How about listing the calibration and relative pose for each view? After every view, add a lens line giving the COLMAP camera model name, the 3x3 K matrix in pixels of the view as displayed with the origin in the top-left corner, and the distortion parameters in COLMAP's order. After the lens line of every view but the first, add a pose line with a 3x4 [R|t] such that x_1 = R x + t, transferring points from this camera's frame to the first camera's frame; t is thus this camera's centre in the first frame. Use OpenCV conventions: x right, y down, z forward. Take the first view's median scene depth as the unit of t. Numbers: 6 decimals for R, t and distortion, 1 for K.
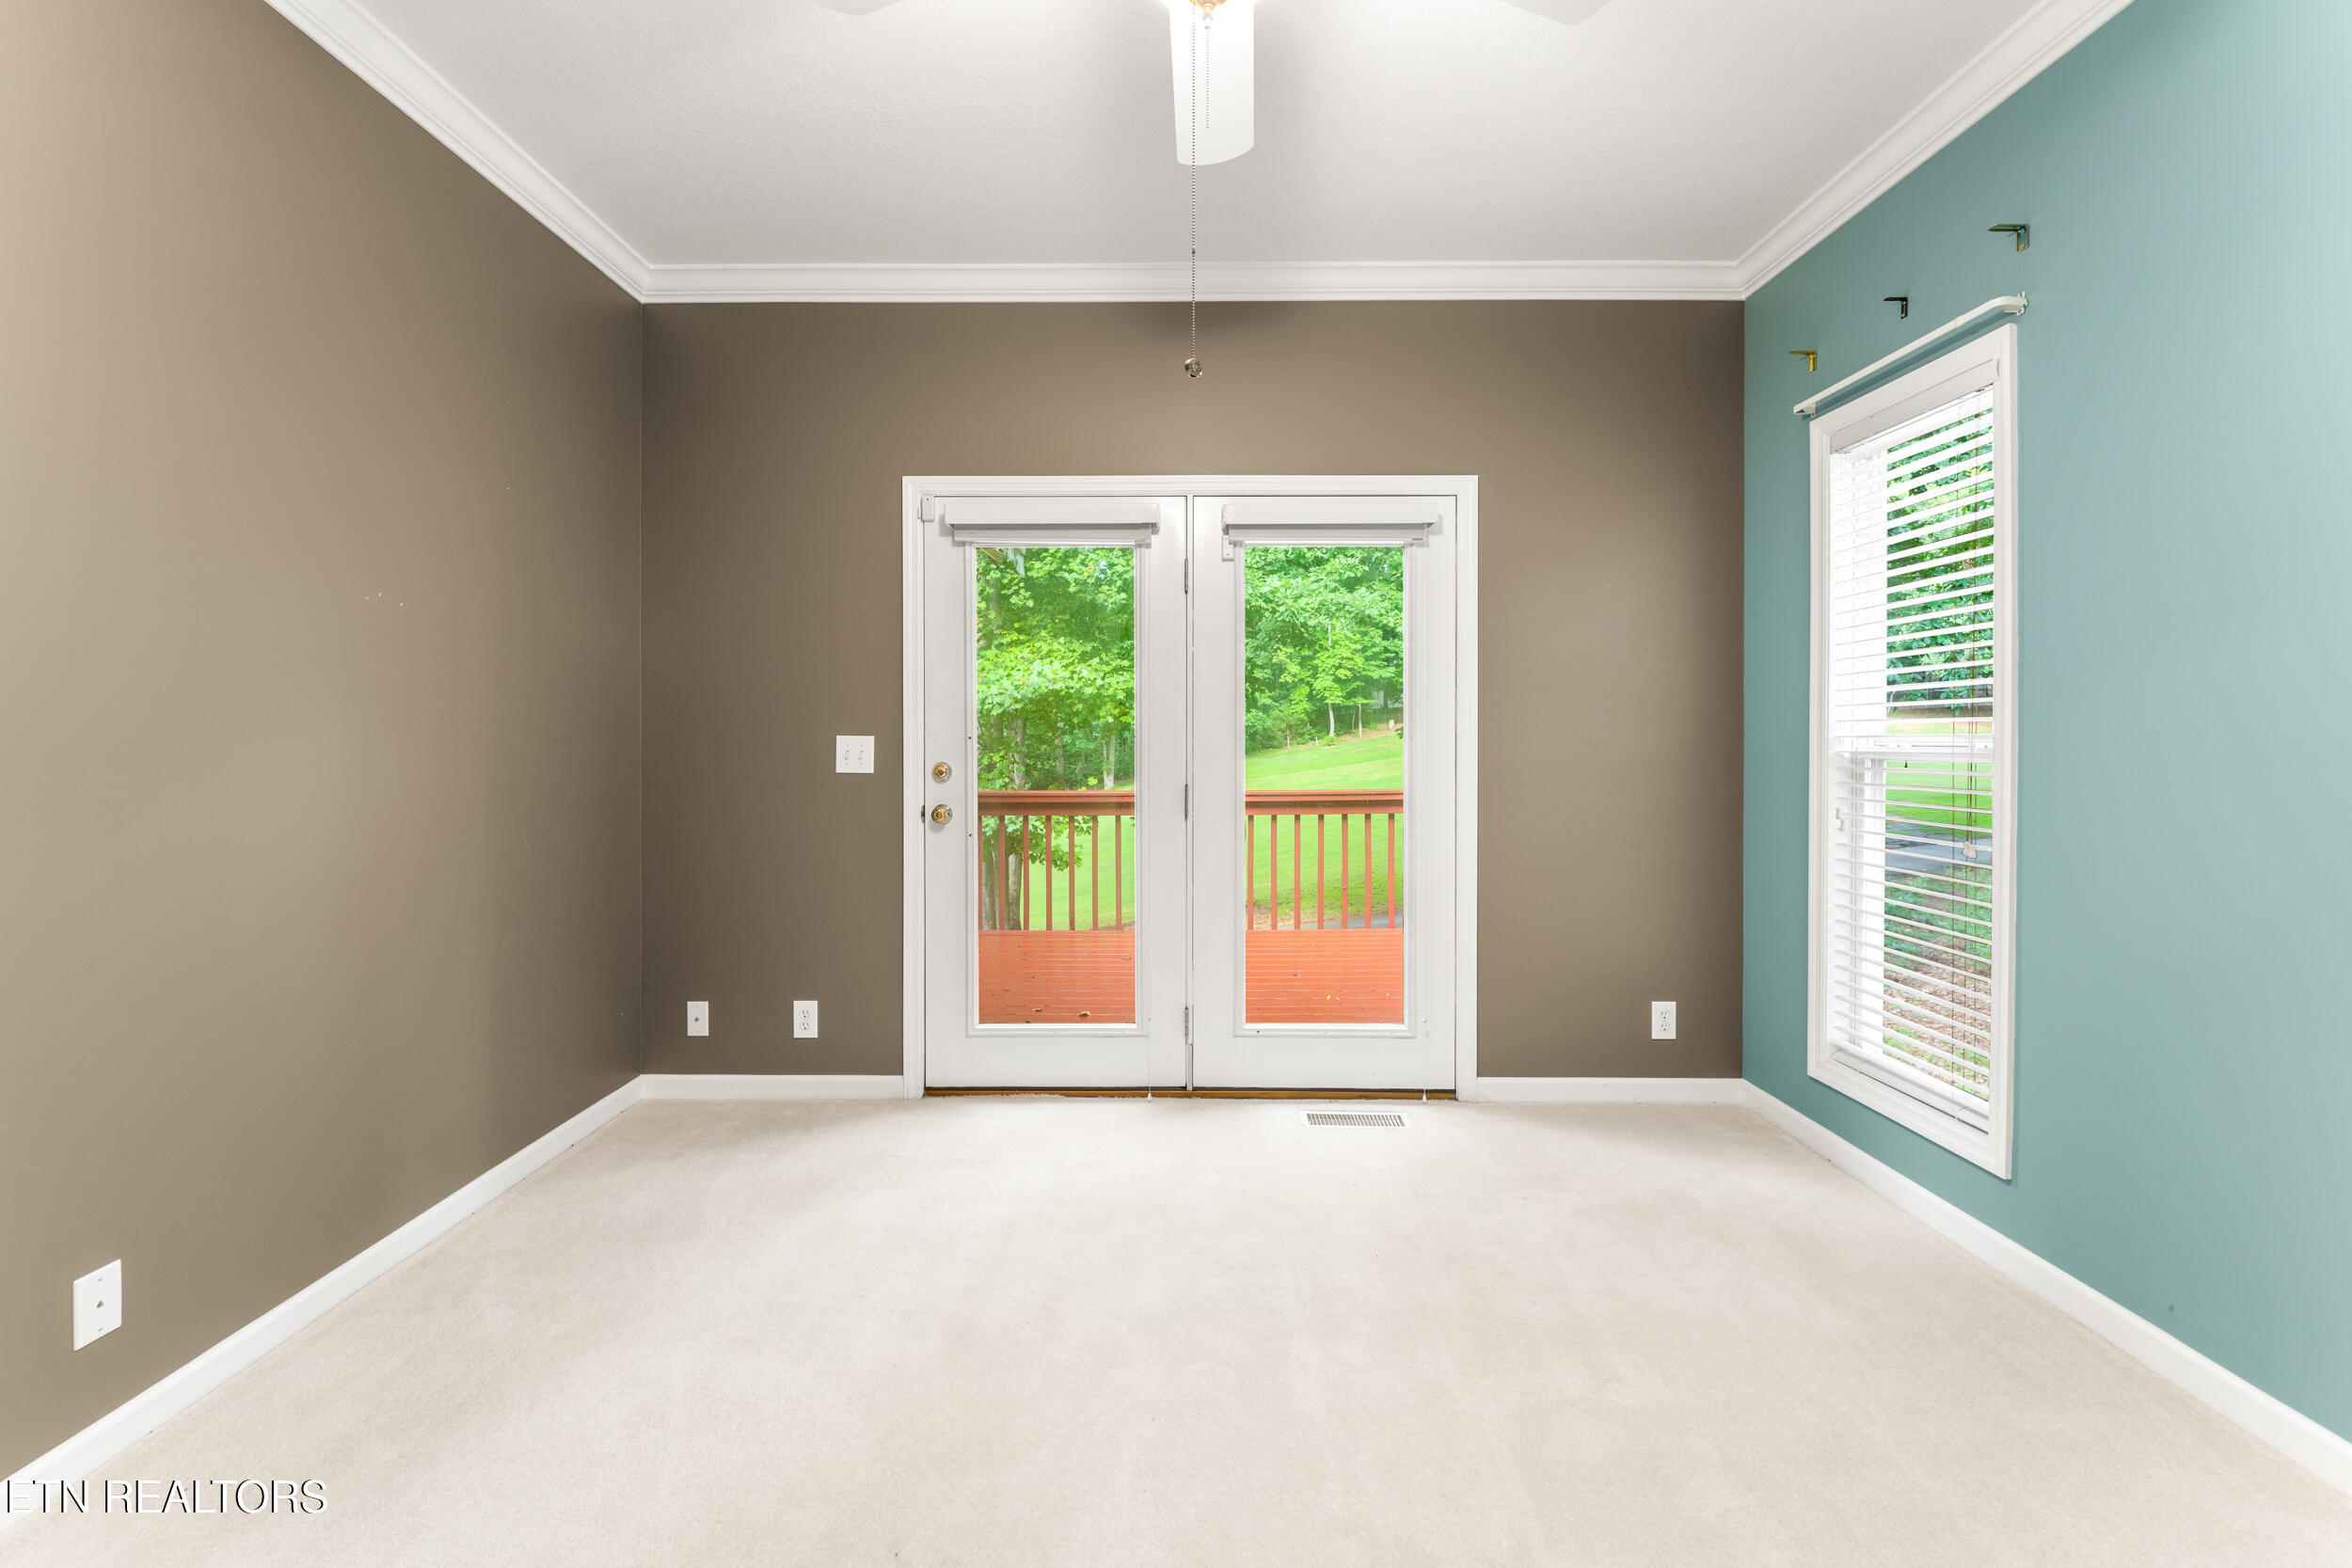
lens RADIAL K [[991.8, 0, 1167.8], [0, 991.8, 753.9], [0, 0, 1]] dist [-0.001956, -0.000382]
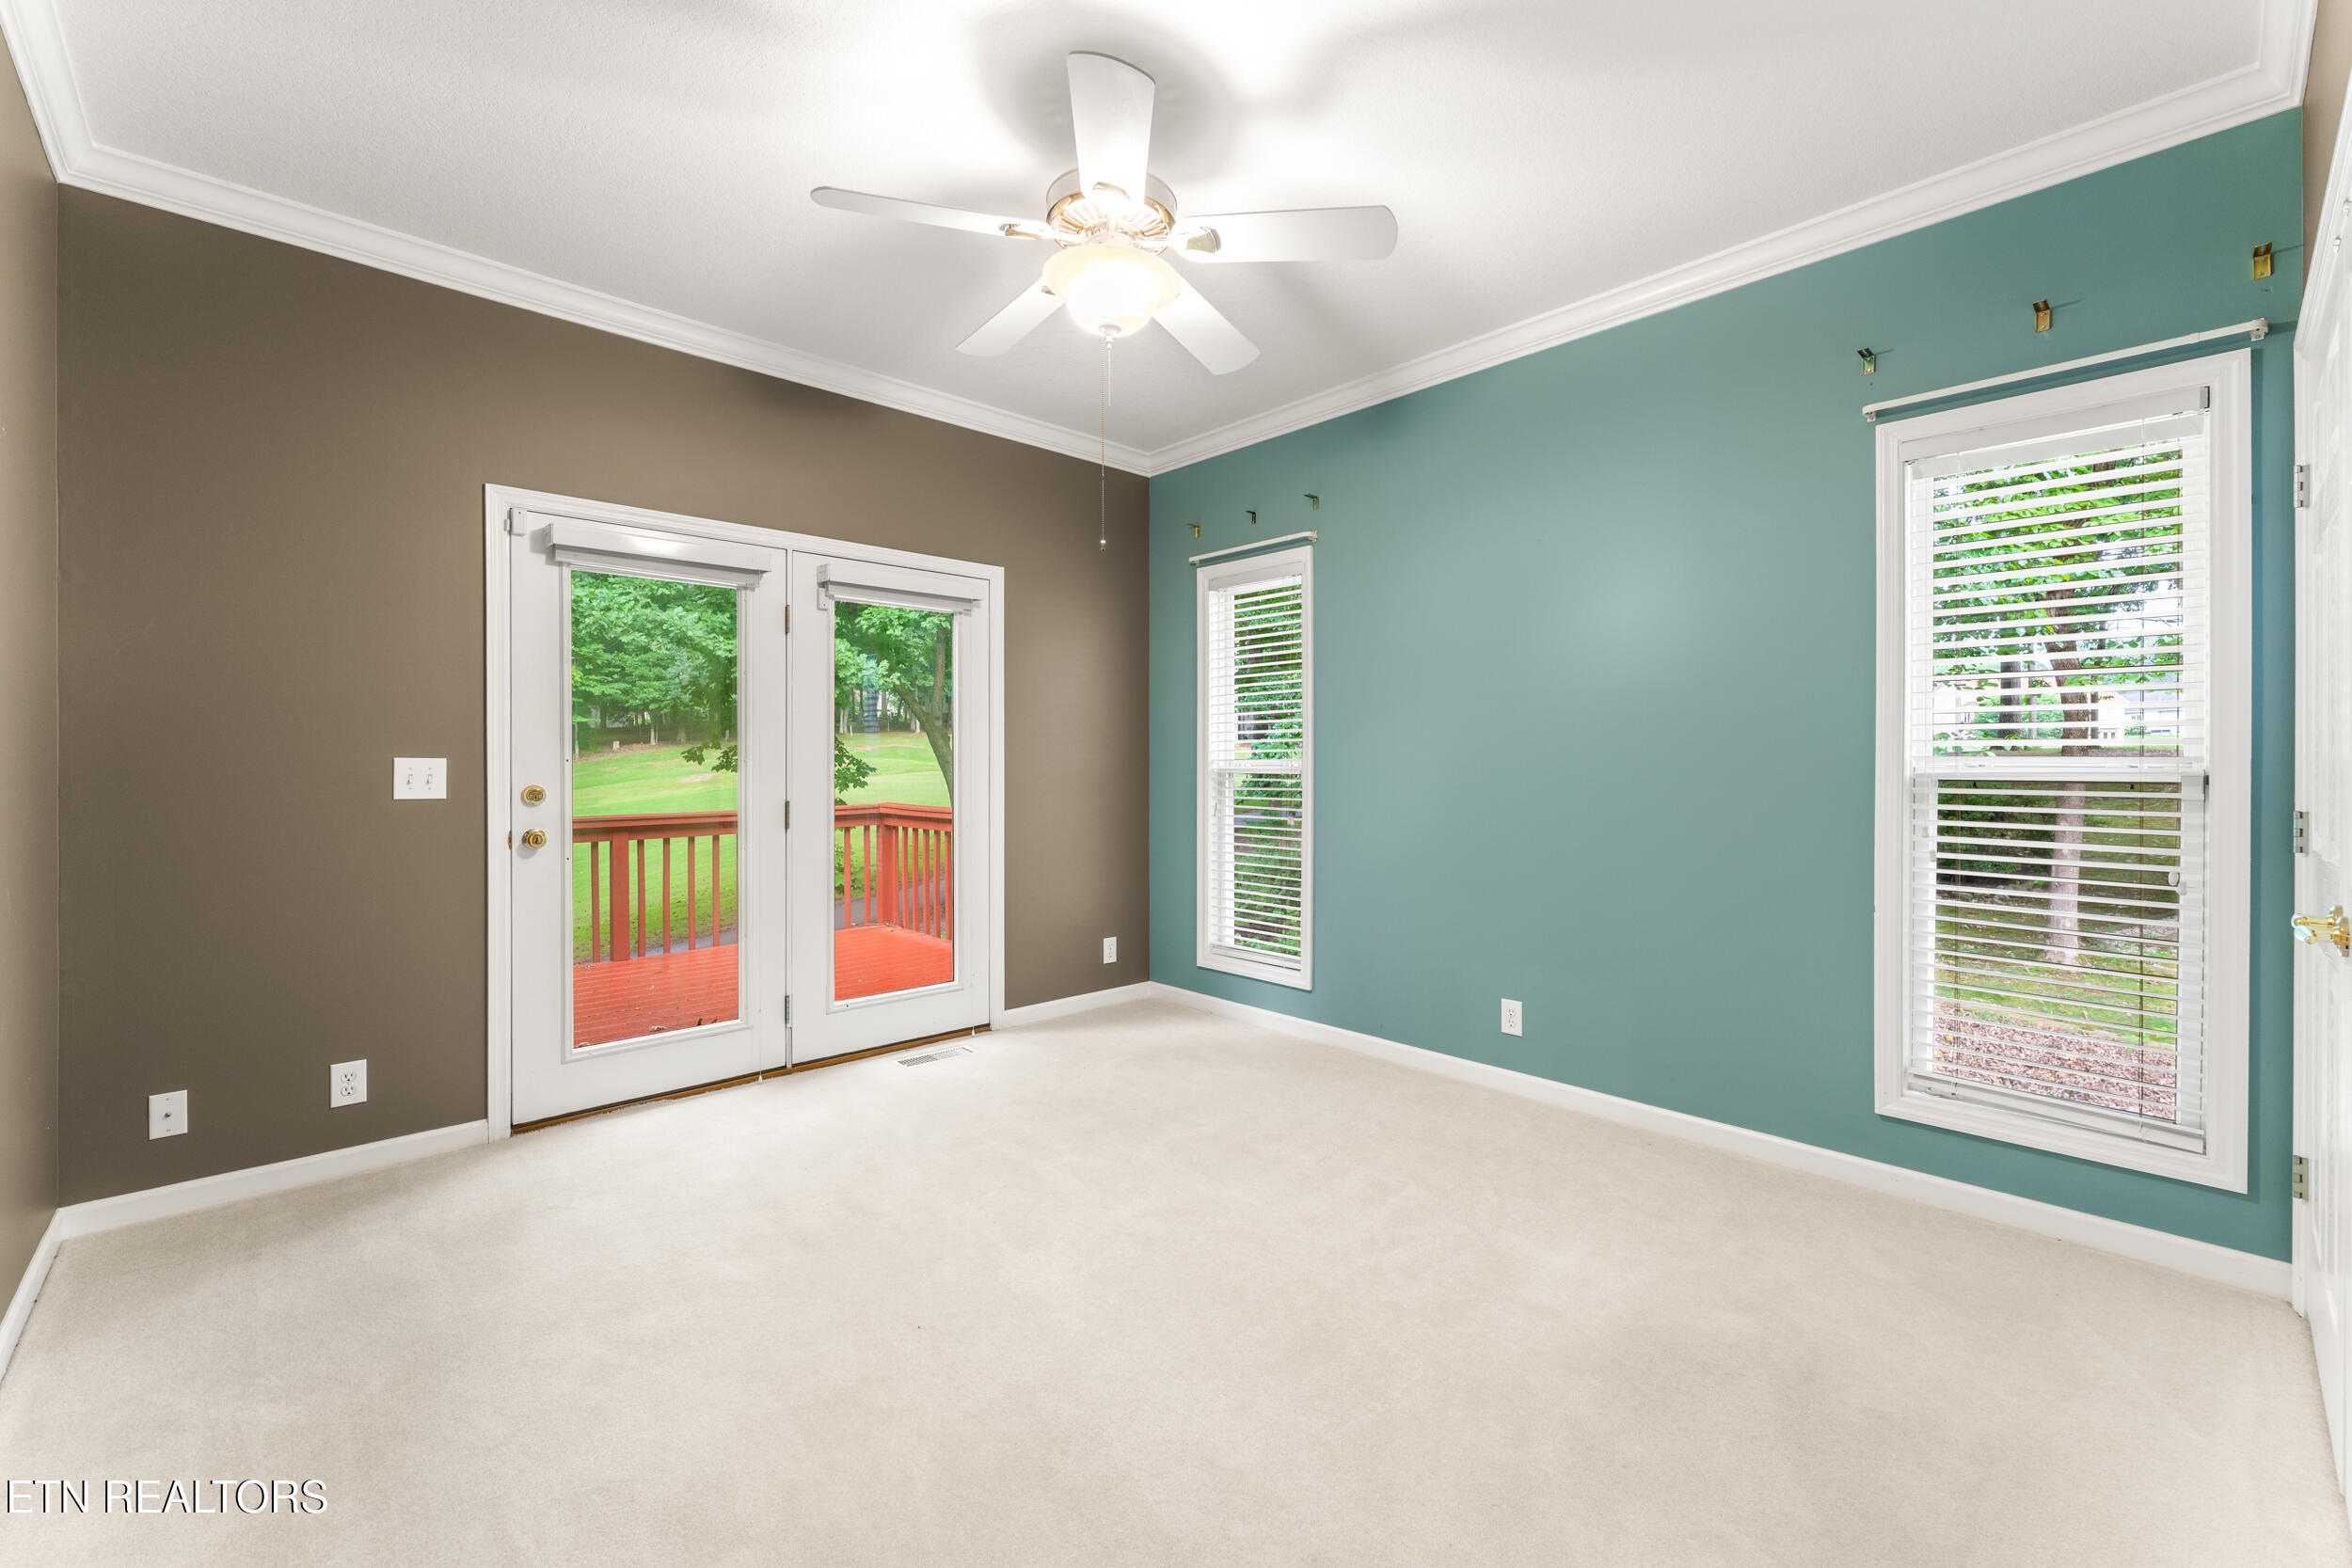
lens RADIAL K [[967.7, 0, 1176.0], [0, 967.7, 784.0], [0, 0, 1]] dist [0.001180, 0.000053]
pose [[0.722147, -0.016269, 0.691549, -0.430010], [0.010431, 0.999866, 0.012629, 0.001621], [-0.691661, -0.001907, 0.722219, -0.118532]]
